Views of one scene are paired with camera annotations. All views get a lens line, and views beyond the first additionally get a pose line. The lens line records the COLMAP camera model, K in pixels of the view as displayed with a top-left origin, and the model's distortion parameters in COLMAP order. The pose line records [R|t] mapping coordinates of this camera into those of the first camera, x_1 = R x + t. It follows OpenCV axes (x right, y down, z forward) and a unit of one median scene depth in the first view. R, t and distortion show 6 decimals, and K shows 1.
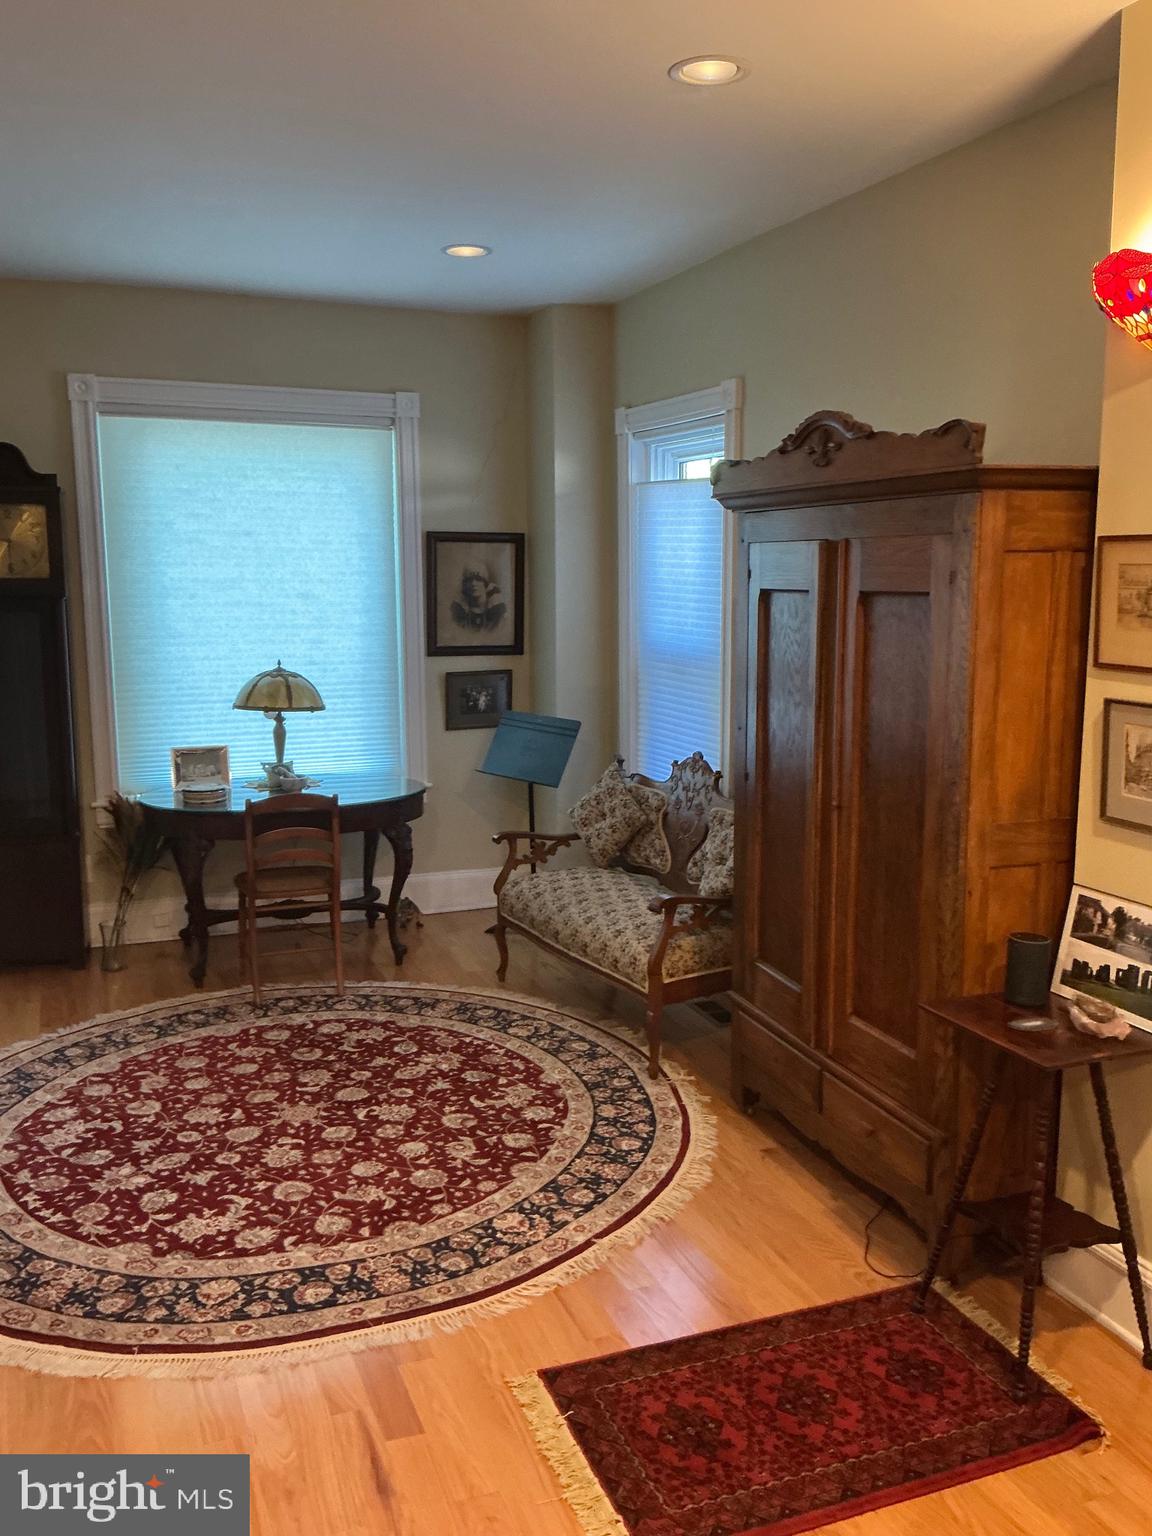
lens RADIAL K [[1272.4, 0, 572.5], [0, 1272.4, 769.6], [0, 0, 1]] dist [0.089292, -0.154527]
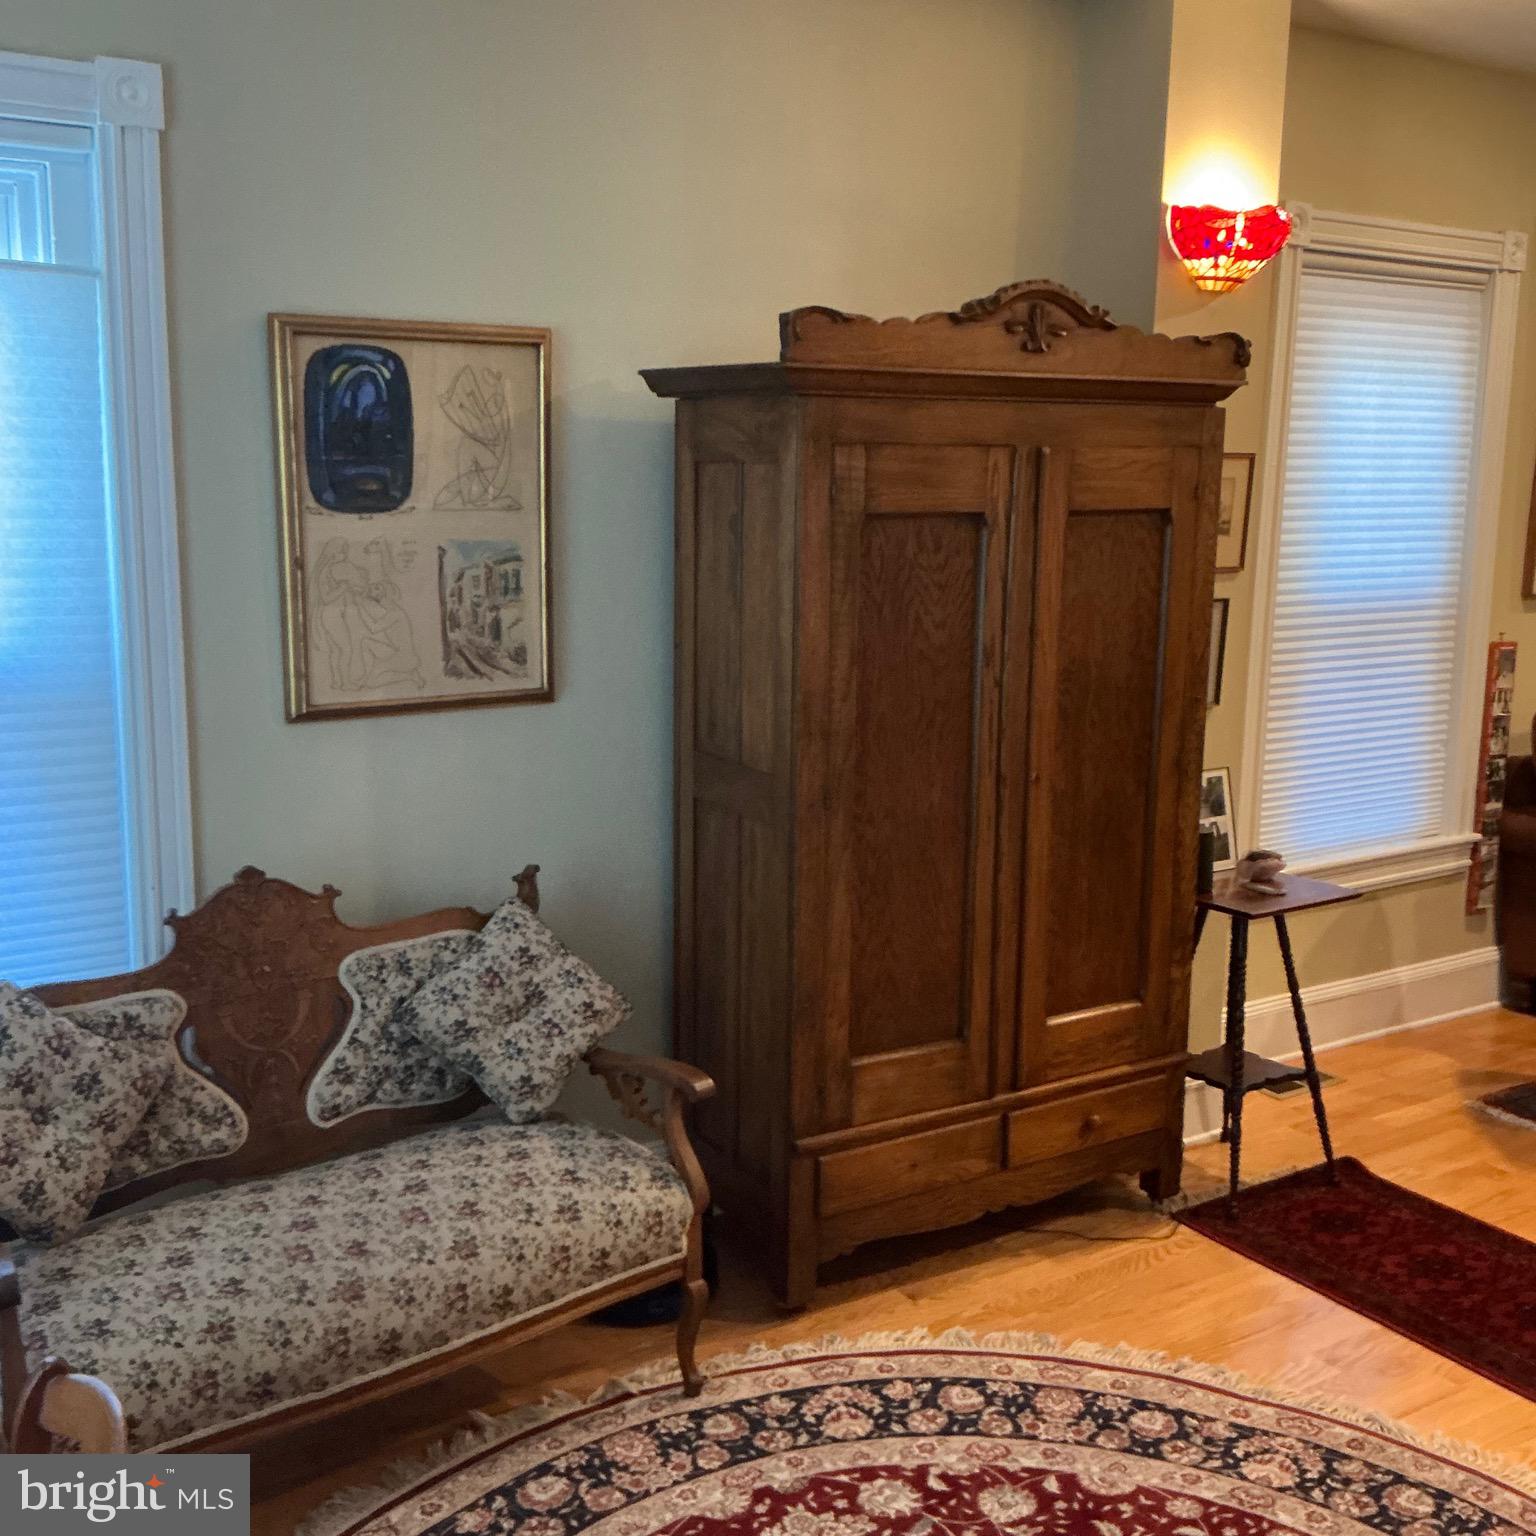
lens RADIAL K [[1700.4, 0, 779.5], [0, 1700.4, 761.7], [0, 0, 1]] dist [0.040011, 0.000000]
pose [[-0.201193, -0.166781, 0.965249, -0.515576], [0.147553, 0.968995, 0.198184, -0.140669], [-0.968375, 0.182299, -0.170346, 0.866594]]
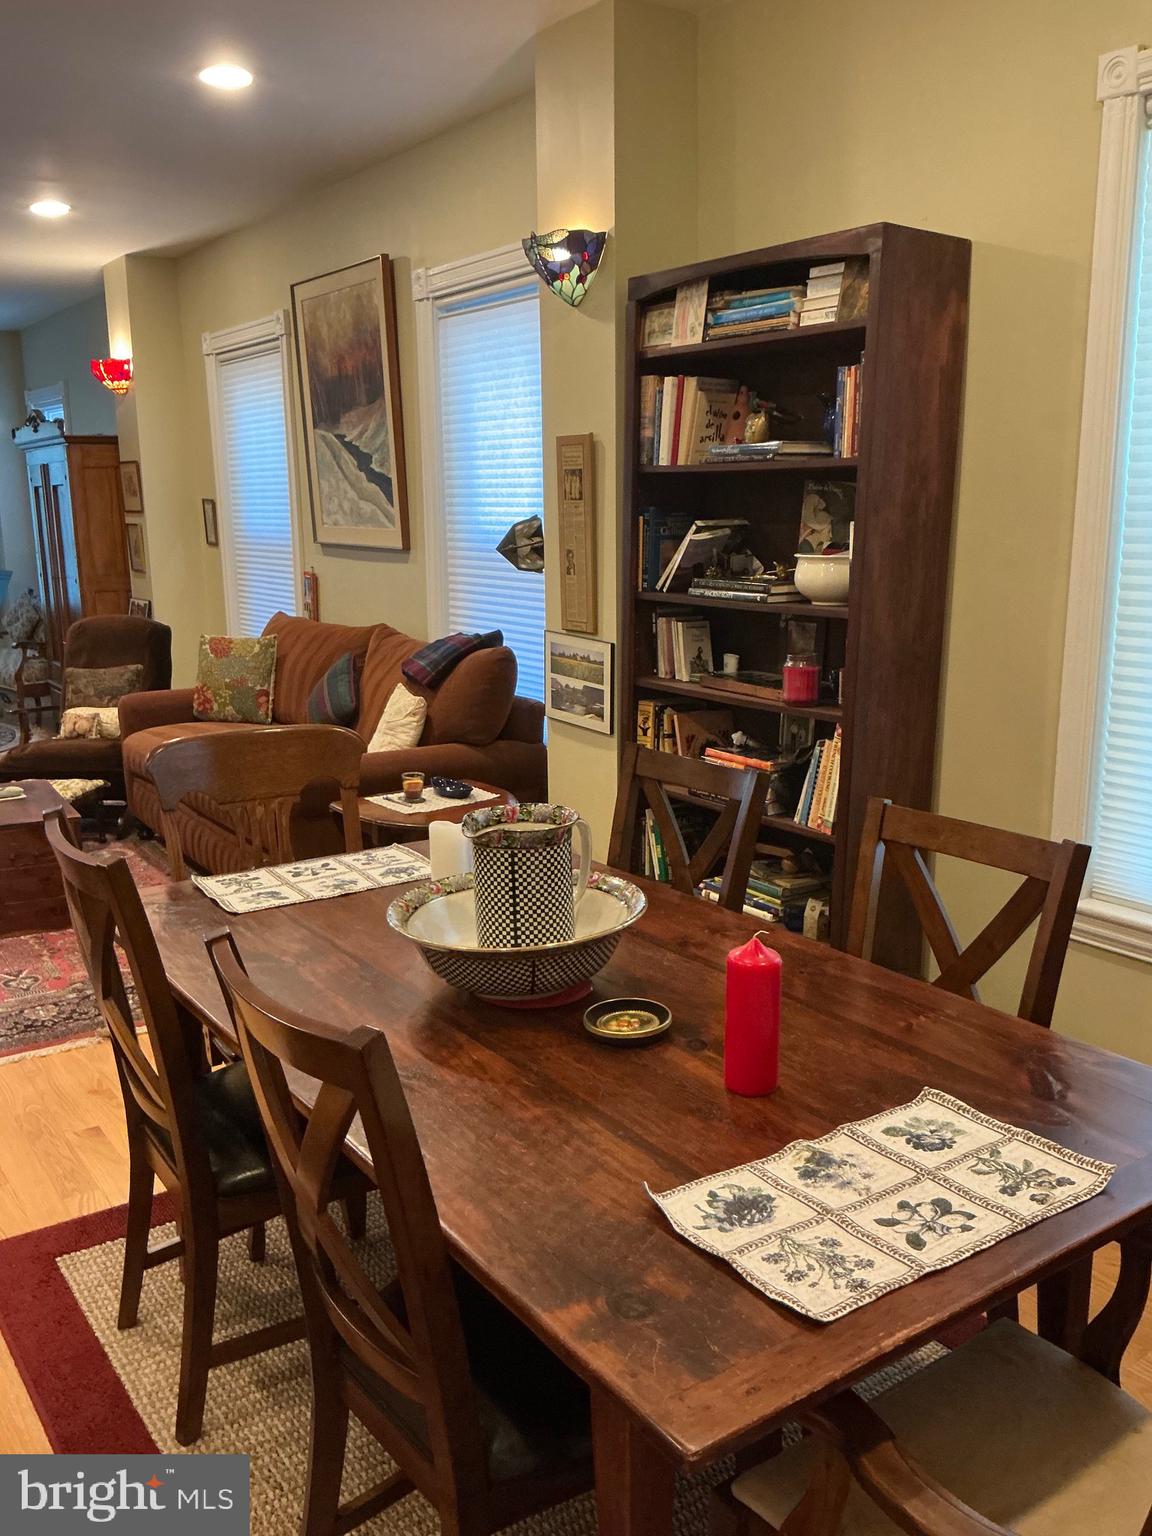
lens RADIAL K [[1272.4, 0, 572.2], [0, 1272.4, 763.8], [0, 0, 1]] dist [0.089292, -0.154527]
pose [[0.971714, -0.058408, 0.228825, 0.366483], [0.048381, 0.997617, 0.049190, 0.193580], [-0.231153, -0.036727, 0.972224, -0.993638]]
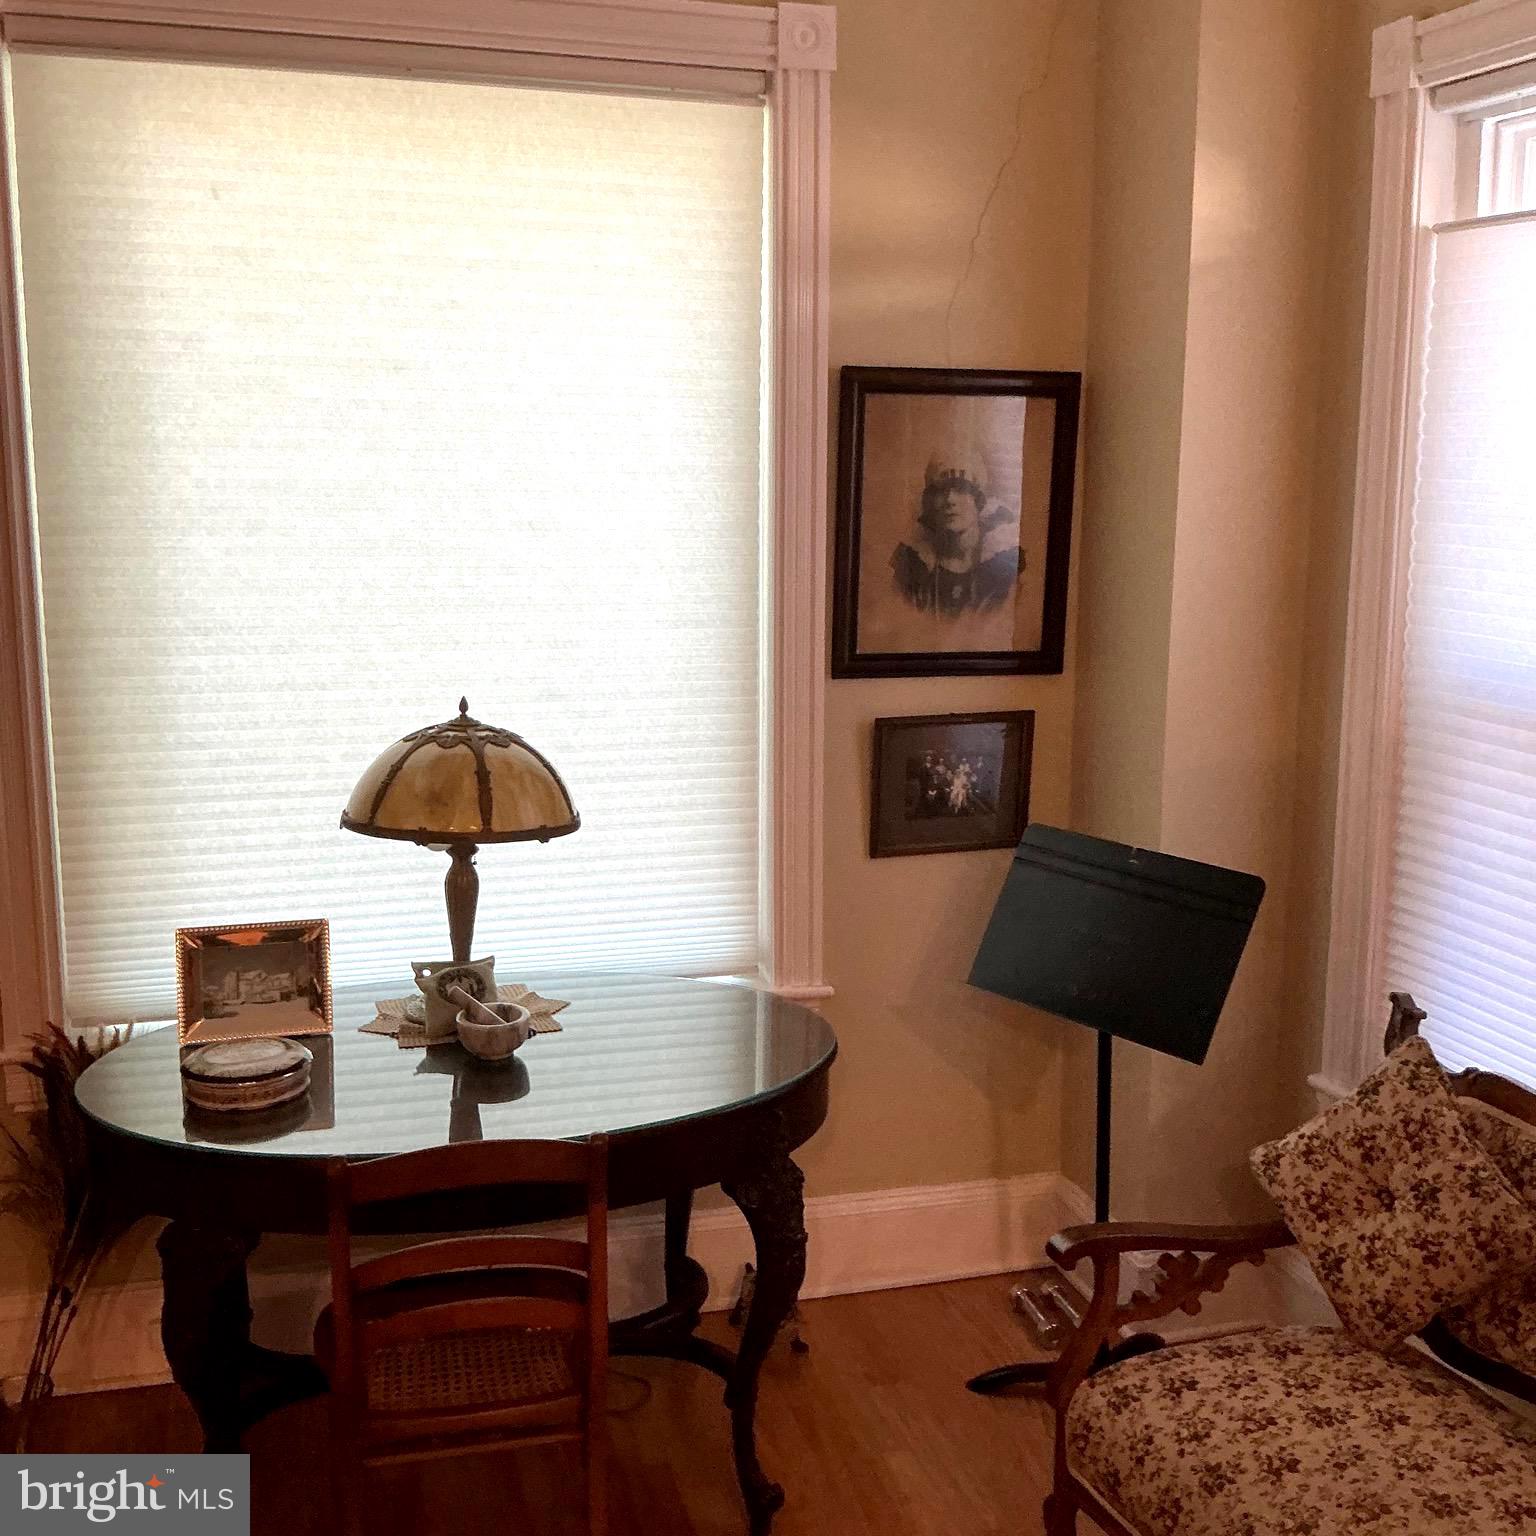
lens RADIAL K [[1700.4, 0, 754.9], [0, 1700.4, 779.5], [0, 0, 1]] dist [0.040011, 0.000000]
pose [[0.995272, 0.024699, -0.093937, -0.102994], [-0.022633, 0.999479, 0.022995, -0.081699], [0.094456, -0.020760, 0.995313, 0.546758]]
